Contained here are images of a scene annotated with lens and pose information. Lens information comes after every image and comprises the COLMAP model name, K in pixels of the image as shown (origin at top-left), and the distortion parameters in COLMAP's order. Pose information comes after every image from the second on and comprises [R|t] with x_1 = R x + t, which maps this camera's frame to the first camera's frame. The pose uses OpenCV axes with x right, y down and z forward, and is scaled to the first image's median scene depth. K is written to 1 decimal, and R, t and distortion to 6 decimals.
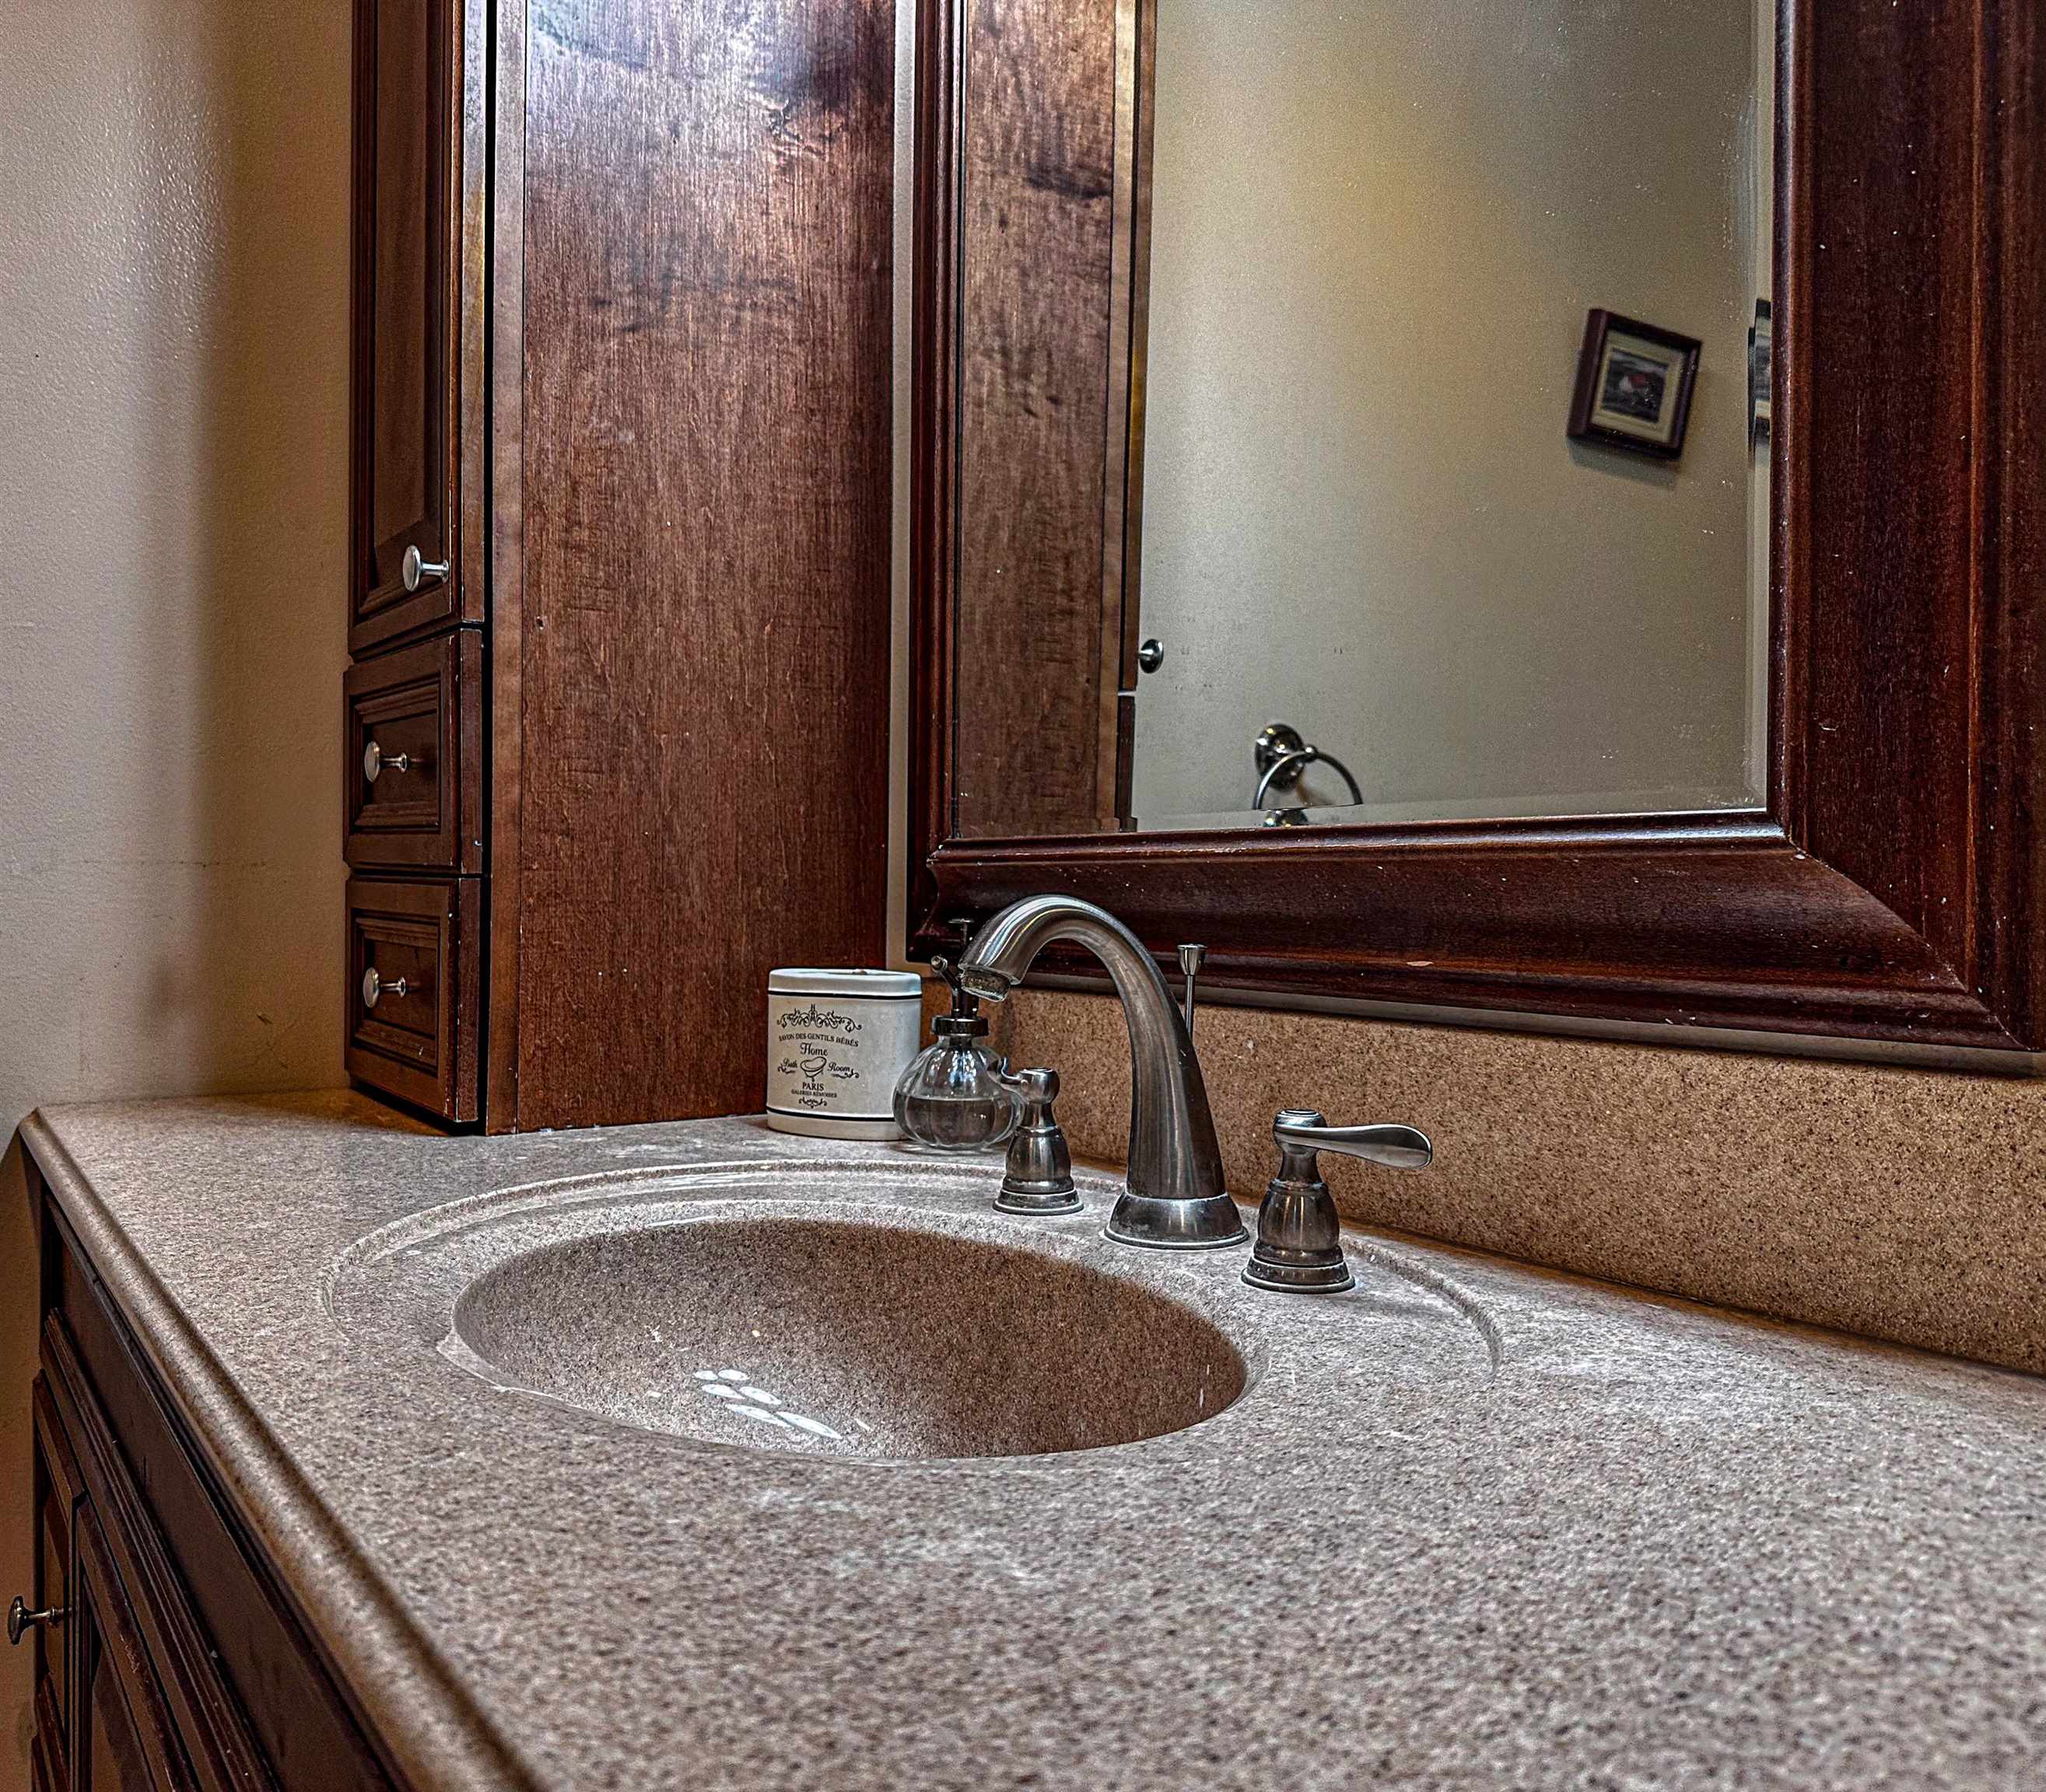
lens RADIAL K [[1806.1, 0, 1019.7], [0, 1806.1, 895.6], [0, 0, 1]] dist [0.023086, 0.001509]
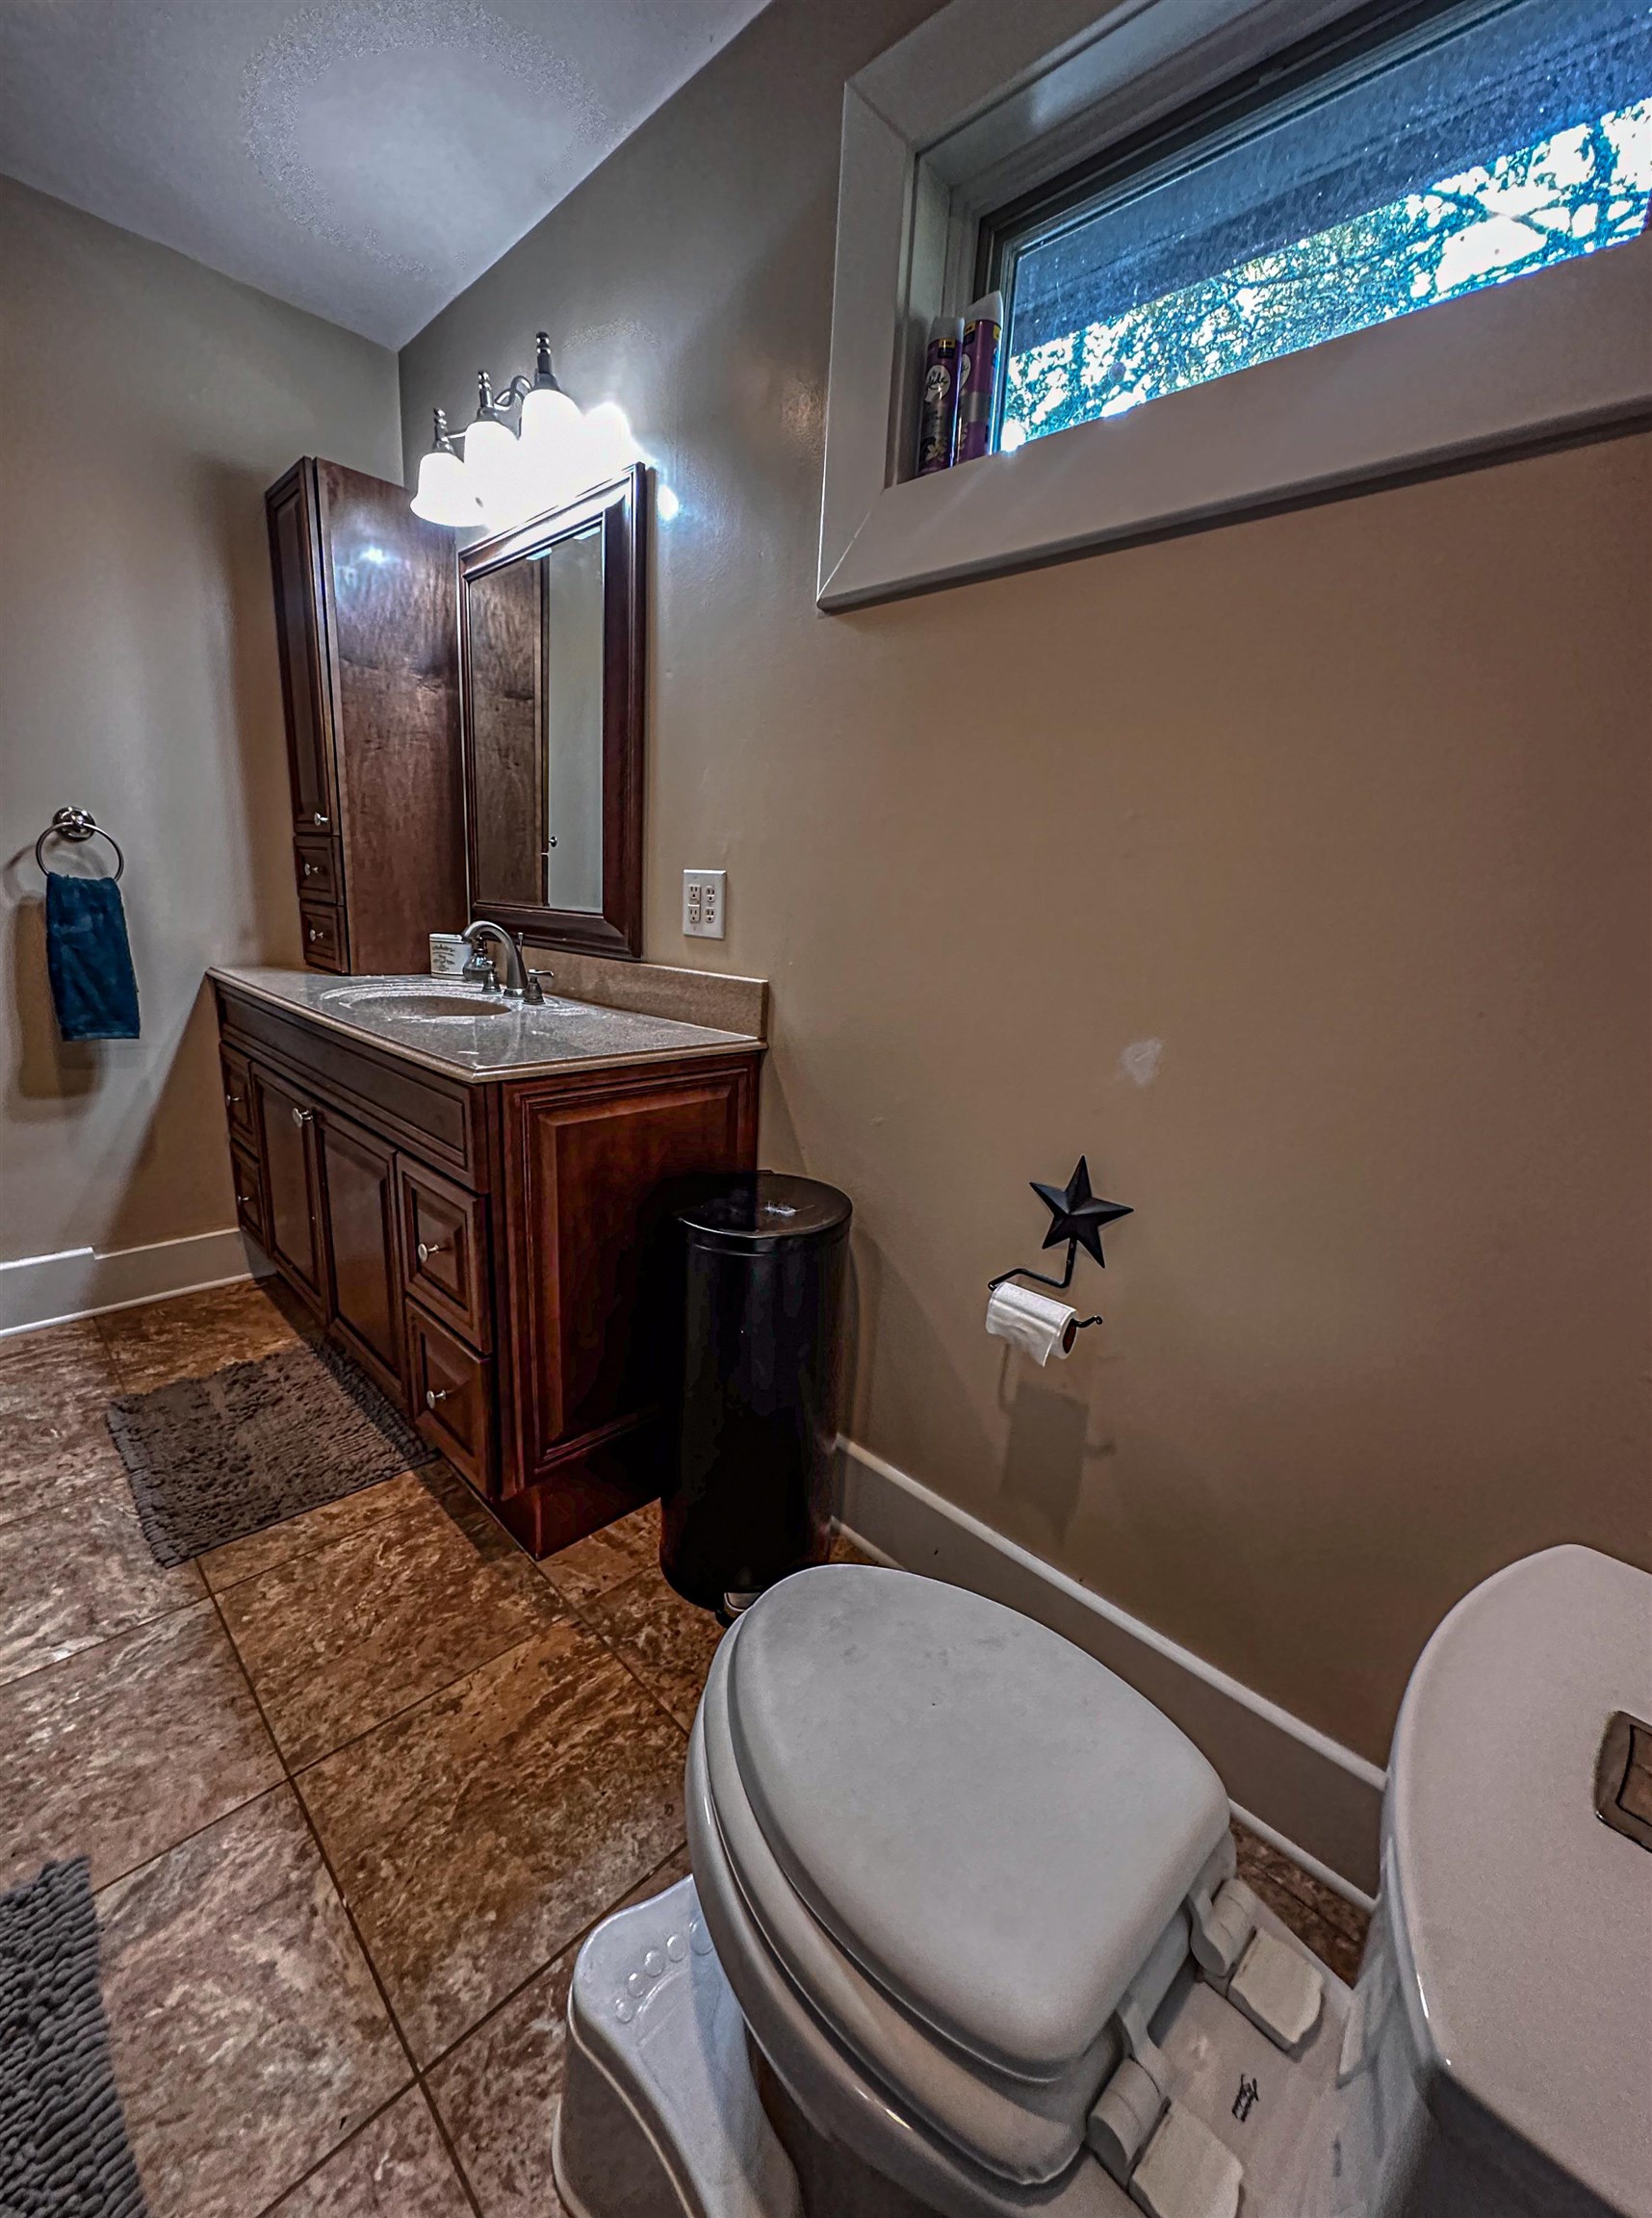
lens RADIAL K [[896.4, 0, 824.5], [0, 896.4, 1103.4], [0, 0, 1]] dist [-0.000758, 0.000491]
pose [[0.978553, -0.005438, 0.205925, 0.271270], [-0.041547, 0.973898, 0.223151, -0.064358], [-0.201764, -0.226921, 0.952784, -0.987595]]
